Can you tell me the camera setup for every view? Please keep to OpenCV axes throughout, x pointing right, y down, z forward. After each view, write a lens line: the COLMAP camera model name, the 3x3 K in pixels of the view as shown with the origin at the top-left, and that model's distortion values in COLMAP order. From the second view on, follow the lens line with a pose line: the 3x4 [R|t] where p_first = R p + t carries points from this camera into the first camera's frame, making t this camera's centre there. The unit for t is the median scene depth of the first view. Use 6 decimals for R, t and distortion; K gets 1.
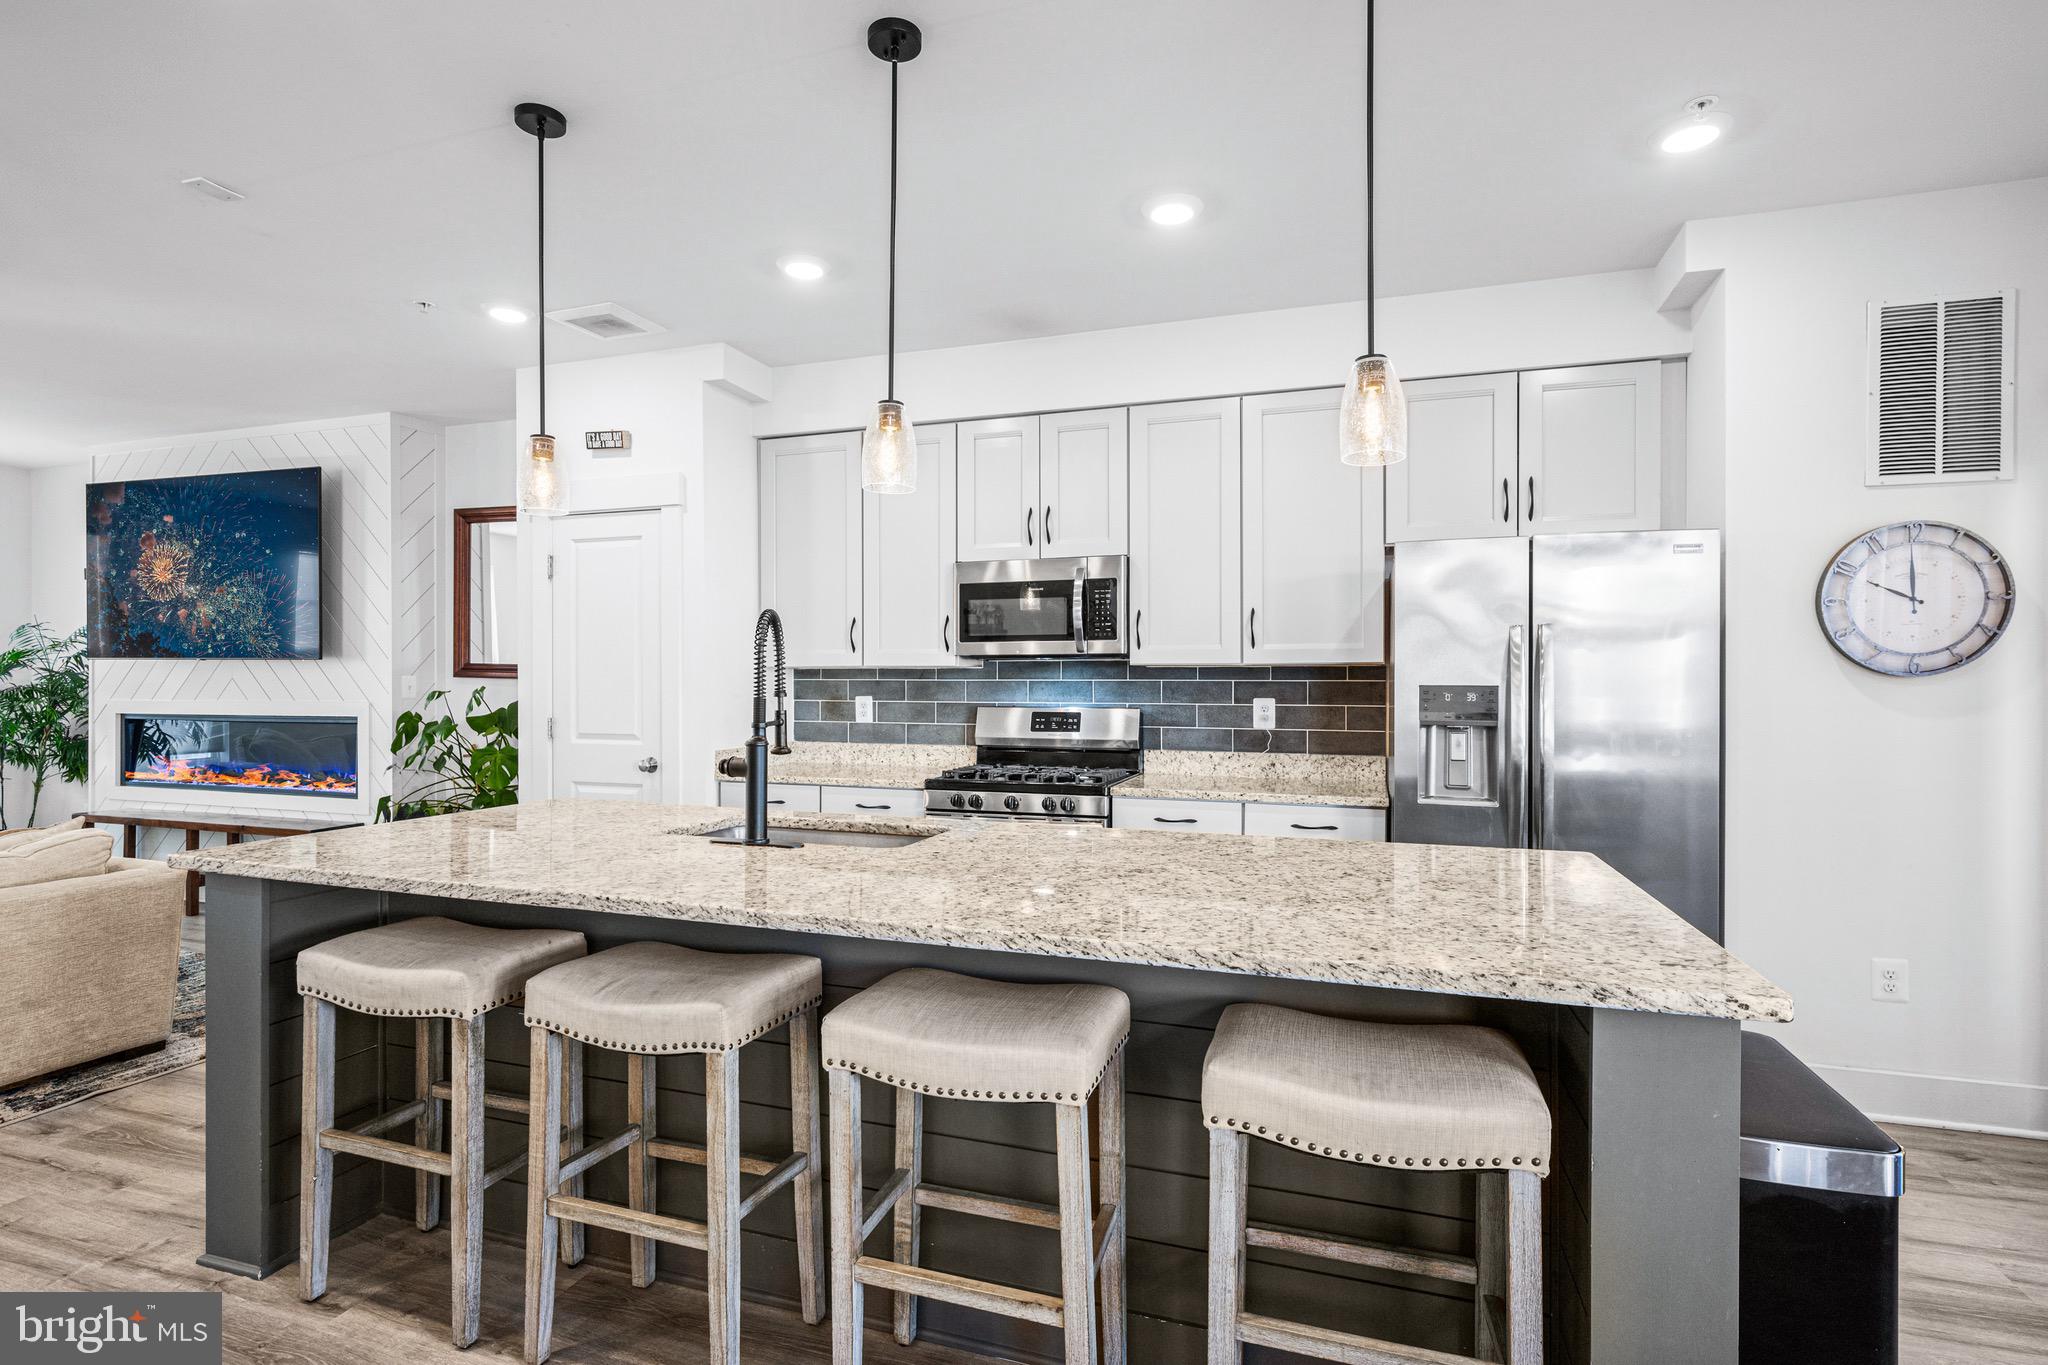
lens RADIAL K [[1005.6, 0, 1035.0], [0, 1005.6, 680.7], [0, 0, 1]] dist [-0.002174, -0.000511]
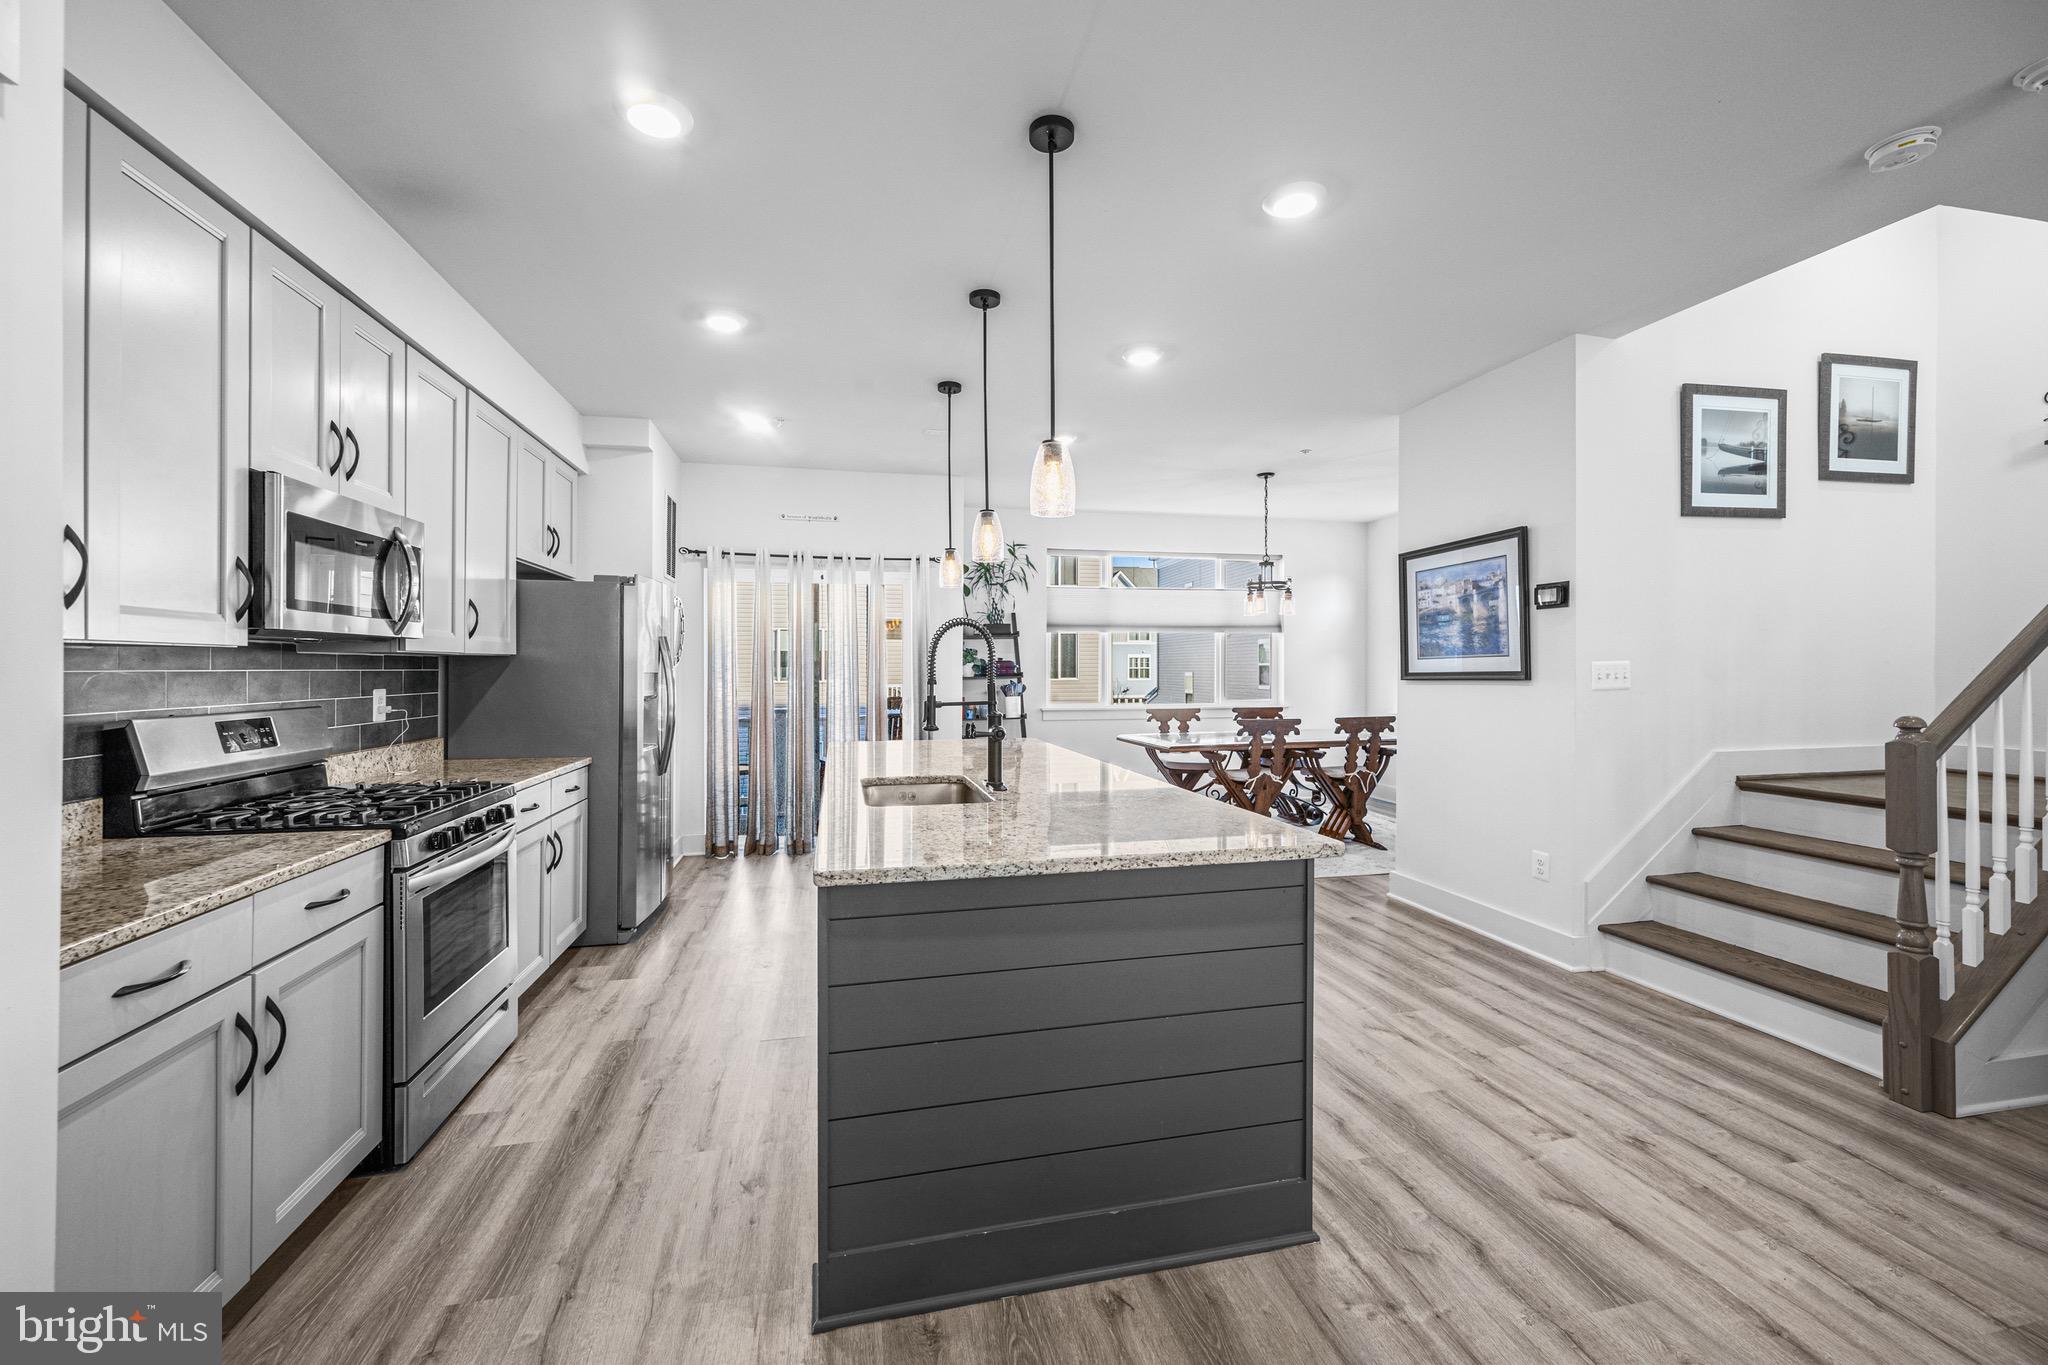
lens RADIAL K [[816.2, 0, 1015.3], [0, 816.2, 667.8], [0, 0, 1]] dist [0.000052, 0.000008]
pose [[-0.514418, -0.000798, 0.857539, -0.723467], [-0.000436, 1.000000, 0.000669, -0.002985], [-0.857539, -0.000030, -0.514418, 0.882884]]
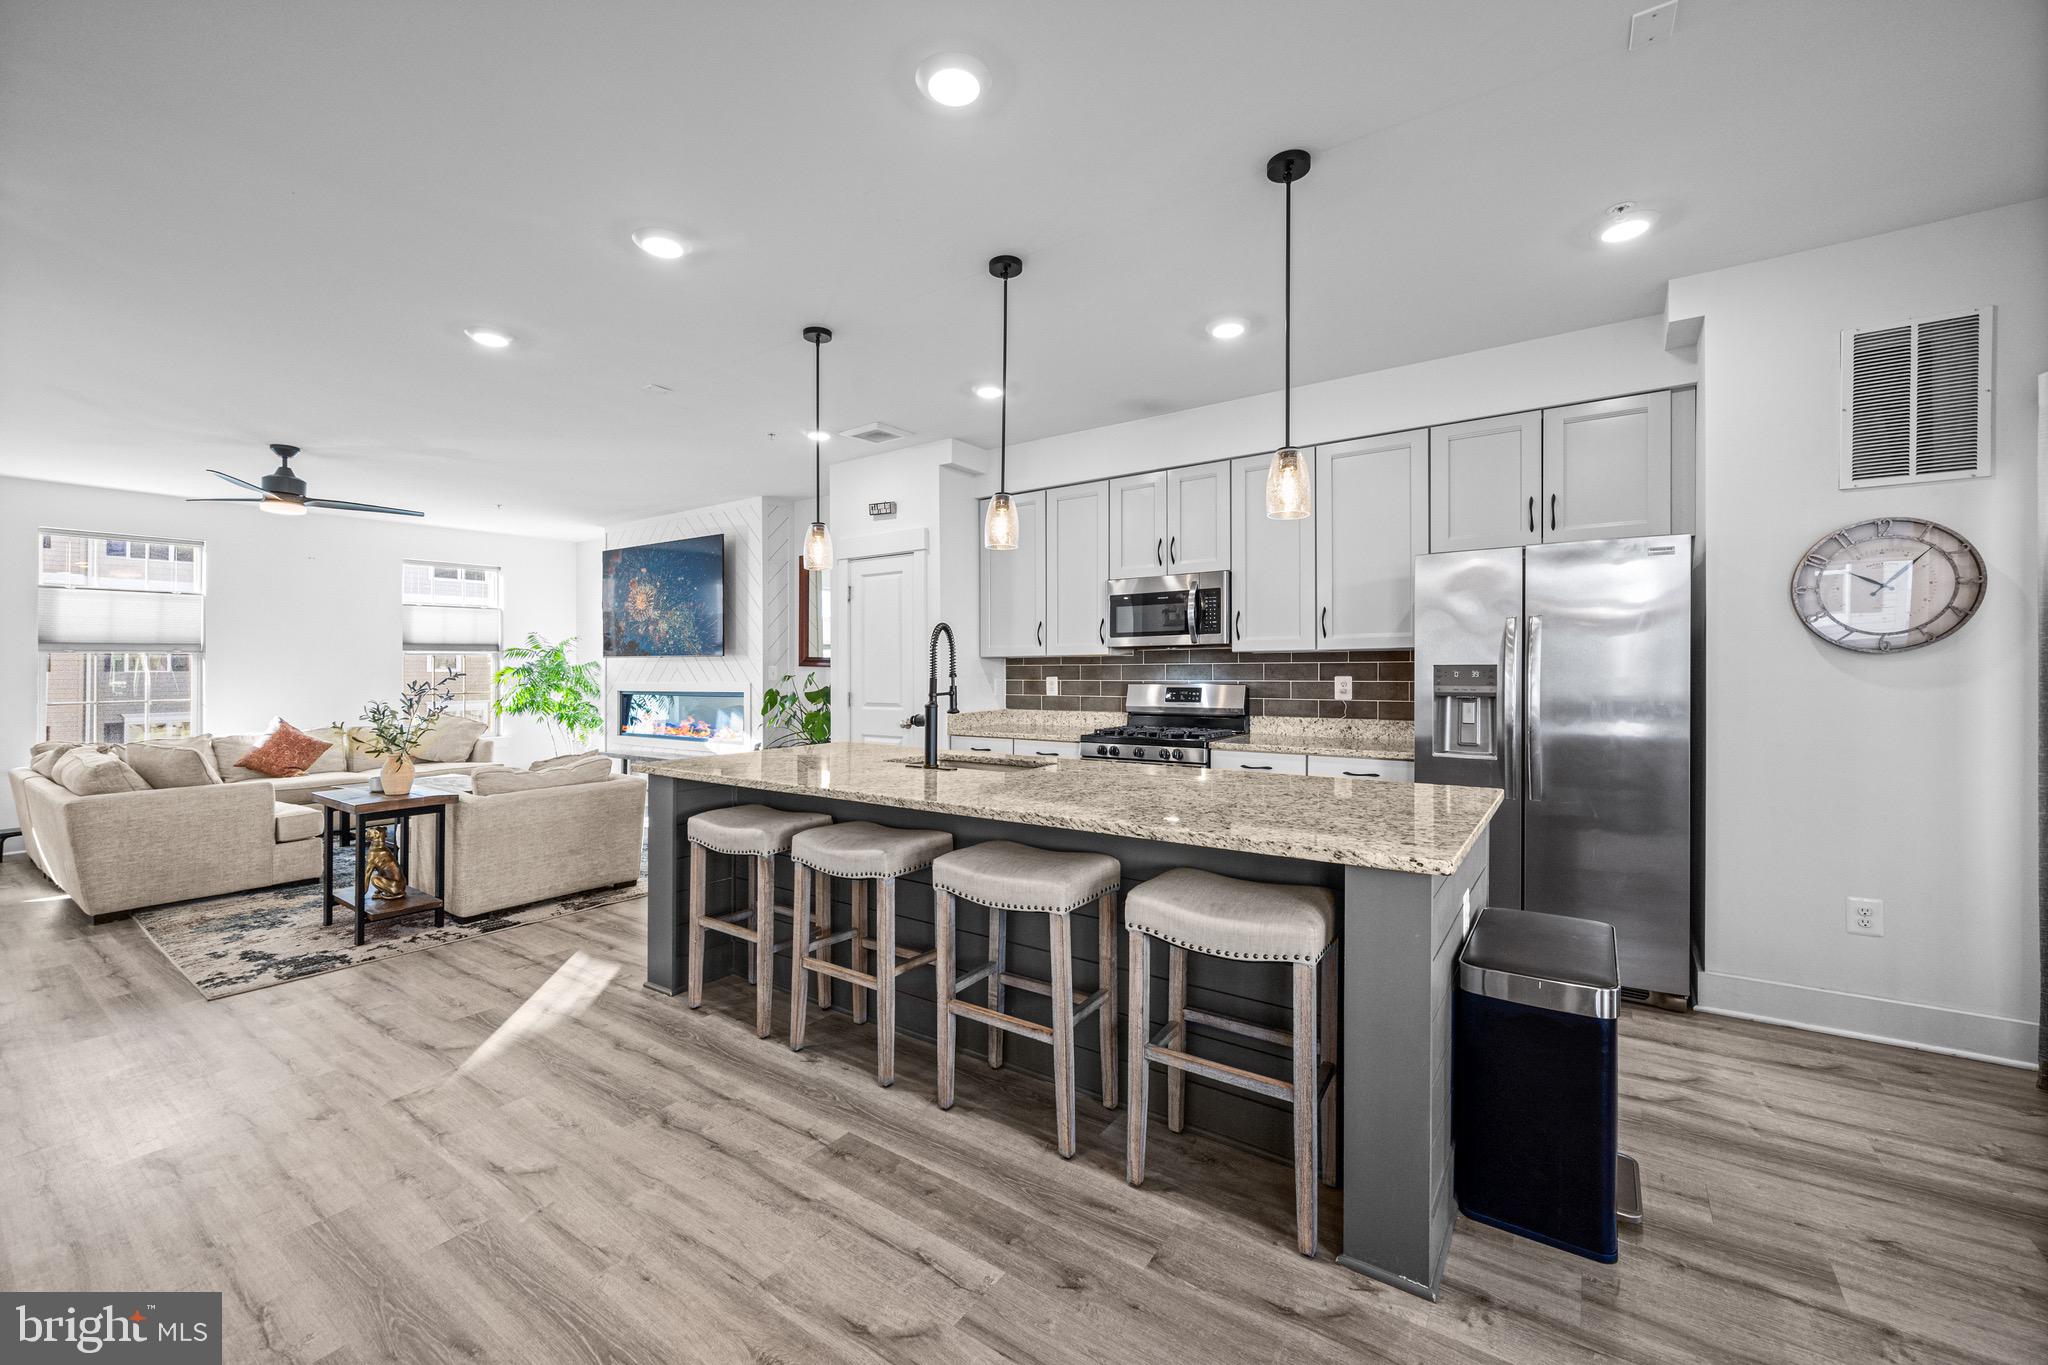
lens RADIAL K [[824.4, 0, 1023.4], [0, 824.4, 648.8], [0, 0, 1]] dist [-0.000133, 0.000156]
pose [[0.957848, -0.016369, -0.286809, 0.139307], [0.010872, 0.999726, -0.020749, -0.000119], [0.287070, 0.016757, 0.957763, -0.130849]]
